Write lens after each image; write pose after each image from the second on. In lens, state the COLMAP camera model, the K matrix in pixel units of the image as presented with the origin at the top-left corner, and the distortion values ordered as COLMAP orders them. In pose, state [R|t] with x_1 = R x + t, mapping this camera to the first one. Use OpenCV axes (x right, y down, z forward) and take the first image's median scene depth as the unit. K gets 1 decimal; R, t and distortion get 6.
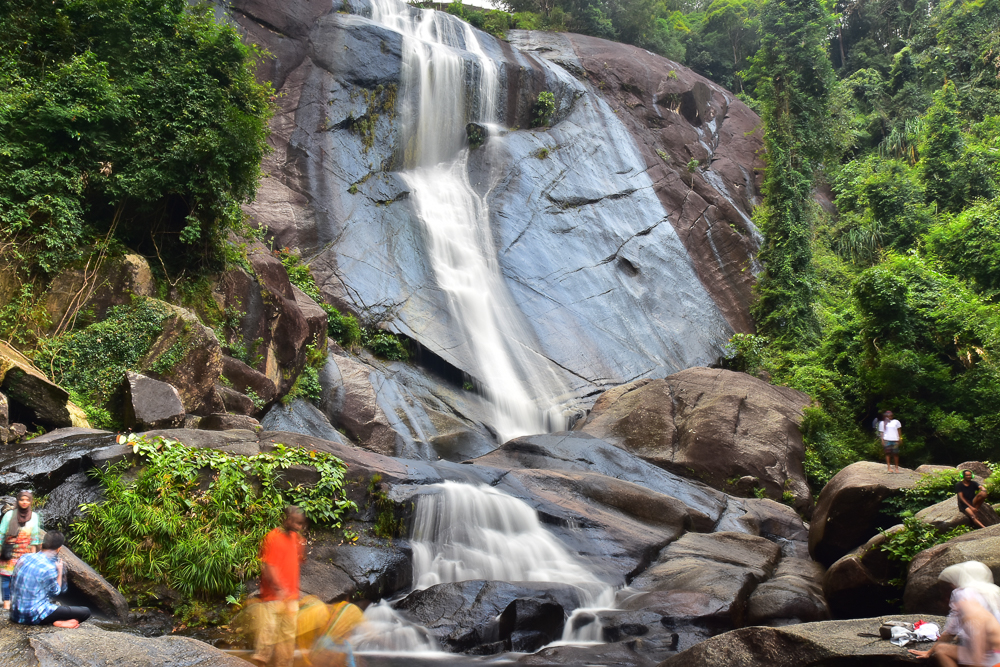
lens RADIAL K [[913.6, 0, 506.1], [0, 913.6, 352.1], [0, 0, 1]] dist [-0.104588, 0.142474]
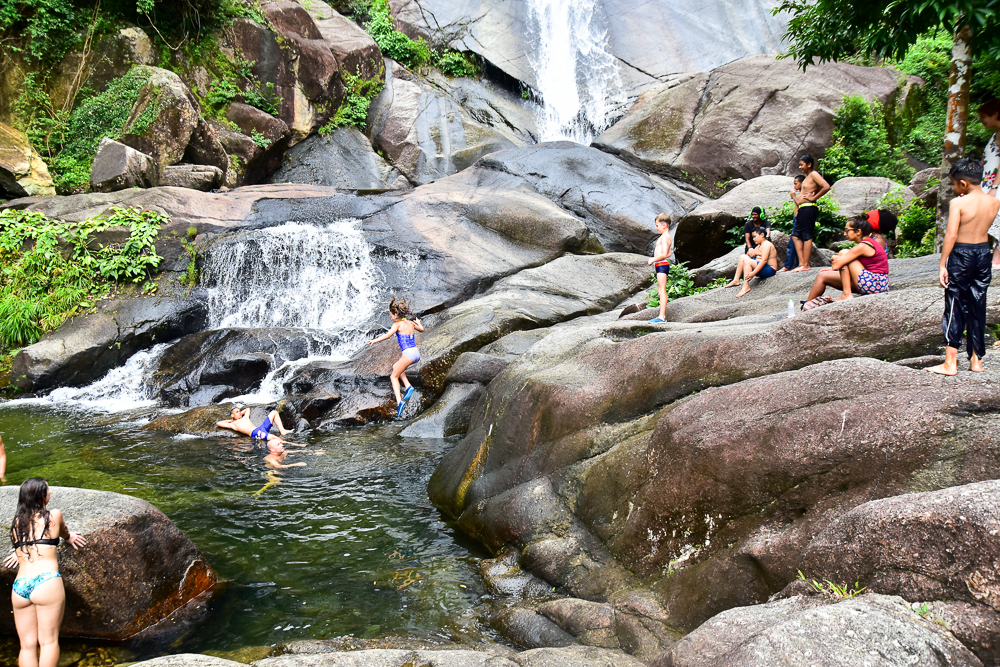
lens RADIAL K [[732.7, 0, 499.6], [0, 732.7, 350.3], [0, 0, 1]] dist [-0.140878, 0.095278]
pose [[0.930670, 0.037247, -0.363960, 0.197018], [0.109381, 0.920978, 0.373946, -0.004959], [0.349127, -0.387830, 0.853052, 0.119886]]
